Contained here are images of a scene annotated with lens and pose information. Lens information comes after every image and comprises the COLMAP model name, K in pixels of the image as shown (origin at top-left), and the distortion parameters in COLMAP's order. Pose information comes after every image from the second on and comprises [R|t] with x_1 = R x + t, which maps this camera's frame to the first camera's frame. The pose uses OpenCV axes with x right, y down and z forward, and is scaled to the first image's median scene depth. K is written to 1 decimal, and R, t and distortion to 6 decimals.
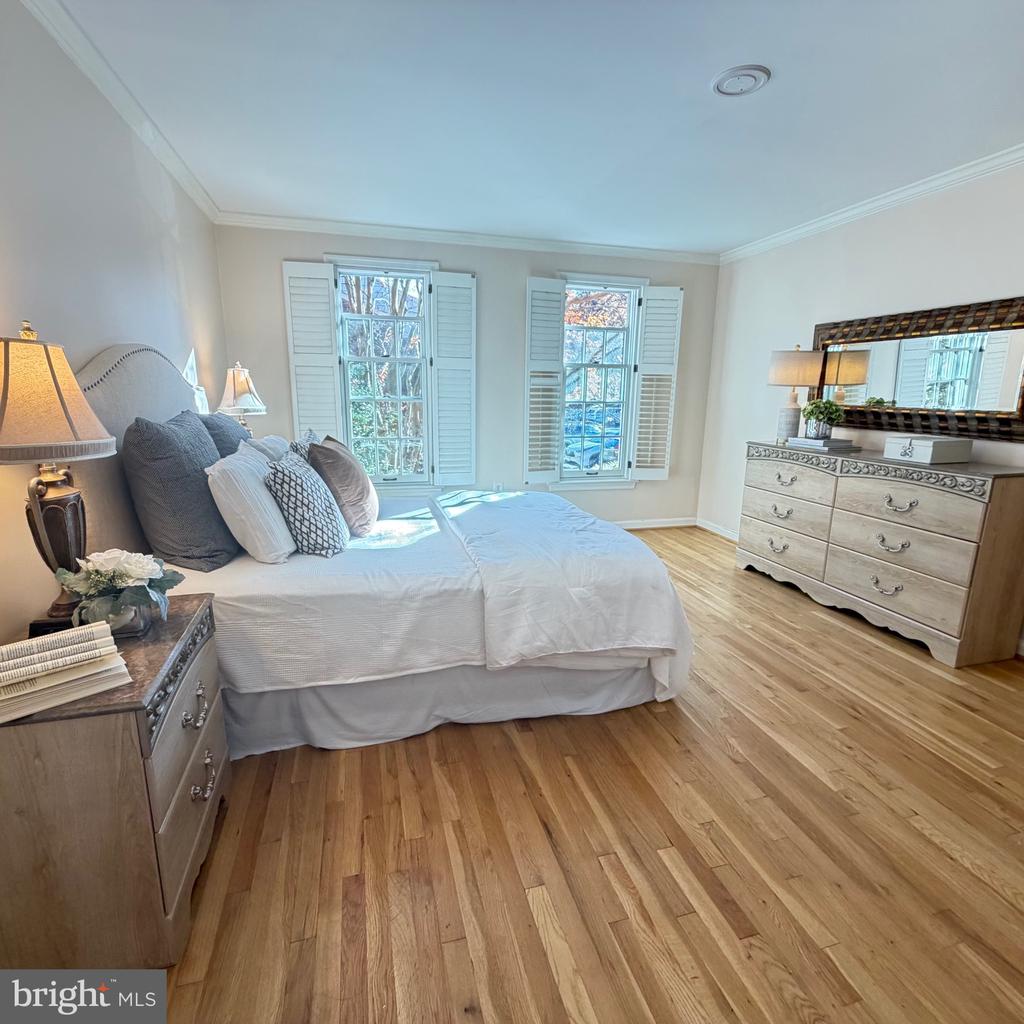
lens RADIAL K [[544.6, 0, 510.1], [0, 544.6, 509.0], [0, 0, 1]] dist [0.004359, -0.000368]
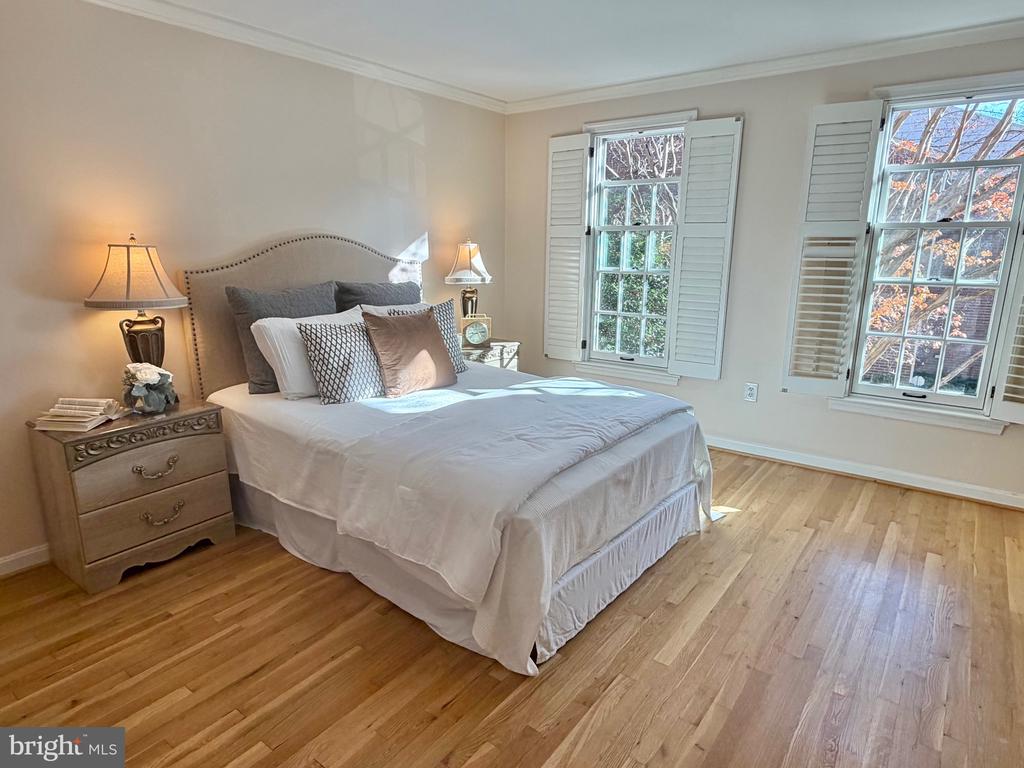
lens RADIAL K [[607.0, 0, 512.9], [0, 607.0, 387.2], [0, 0, 1]] dist [-0.004190, 0.001137]
pose [[0.613388, 0.174794, -0.770196, 0.511210], [-0.167351, 0.981823, 0.089543, -0.075037], [0.771848, 0.073968, 0.631490, 0.238774]]
